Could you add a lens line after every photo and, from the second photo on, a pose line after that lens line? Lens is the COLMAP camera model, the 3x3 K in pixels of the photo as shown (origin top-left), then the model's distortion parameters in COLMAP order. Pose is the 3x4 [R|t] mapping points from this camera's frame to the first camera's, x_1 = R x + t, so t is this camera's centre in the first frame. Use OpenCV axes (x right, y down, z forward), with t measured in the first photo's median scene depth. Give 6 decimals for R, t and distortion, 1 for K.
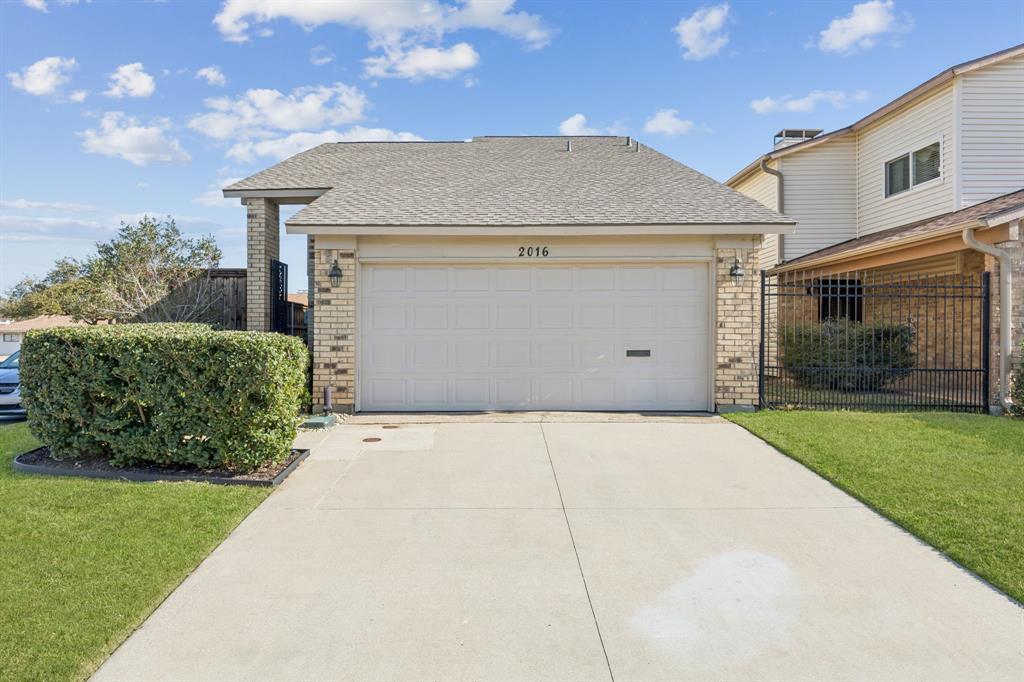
lens RADIAL K [[482.0, 0, 503.7], [0, 482.0, 332.8], [0, 0, 1]] dist [0.000838, -0.001127]
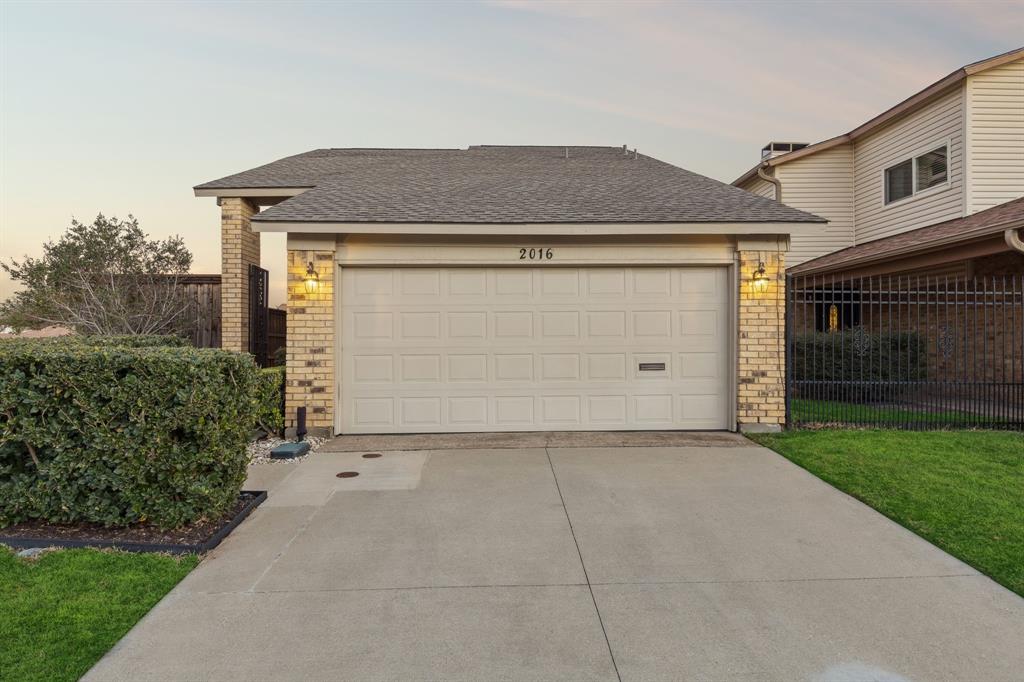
lens RADIAL K [[445.6, 0, 513.3], [0, 445.6, 340.9], [0, 0, 1]] dist [0.004227, -0.000315]
pose [[0.999448, -0.003698, 0.033019, -0.008156], [0.003608, 0.999990, 0.002787, -0.009114], [-0.033029, -0.002666, 0.999451, 0.174331]]
